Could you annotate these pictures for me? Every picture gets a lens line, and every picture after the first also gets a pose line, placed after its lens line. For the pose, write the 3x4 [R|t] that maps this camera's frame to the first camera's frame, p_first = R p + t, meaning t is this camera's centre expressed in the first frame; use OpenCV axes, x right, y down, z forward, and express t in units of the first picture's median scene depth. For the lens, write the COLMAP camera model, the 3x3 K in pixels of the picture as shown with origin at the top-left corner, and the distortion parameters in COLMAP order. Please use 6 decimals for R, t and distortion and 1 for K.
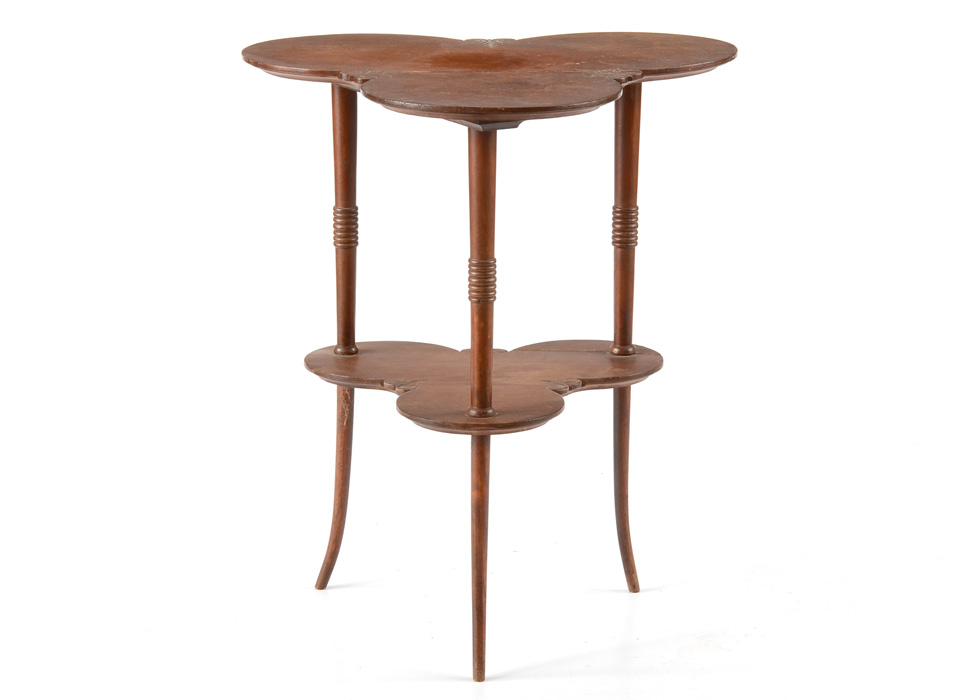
lens RADIAL K [[2972.3, 0, 489.4], [0, 2972.3, 348.6], [0, 0, 1]] dist [0.662703, 0.000000]
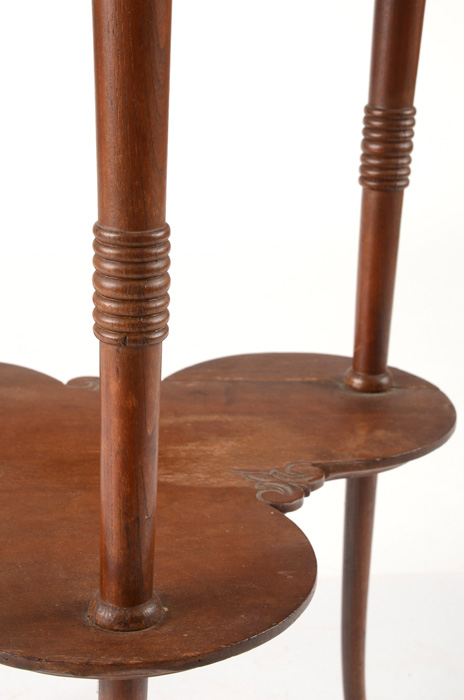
lens RADIAL K [[1462.2, 0, 230.9], [0, 1462.2, 371.0], [0, 0, 1]] dist [0.355545, 0.000000]
pose [[0.993921, -0.010465, 0.109600, -0.009853], [-0.000126, 0.995364, 0.096175, -0.028587], [-0.110099, -0.095604, 0.989312, 0.784943]]
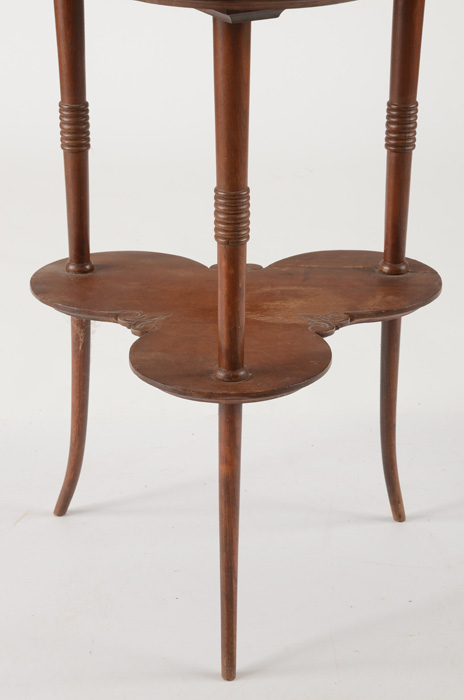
lens RADIAL K [[1756.6, 0, 232.4], [0, 1756.6, 351.1], [0, 0, 1]] dist [0.664067, 0.000000]
pose [[0.999960, 0.001582, -0.008820, 0.001847], [-0.000356, 0.990524, 0.137336, -0.049796], [0.008953, -0.137328, 0.990485, 0.507828]]
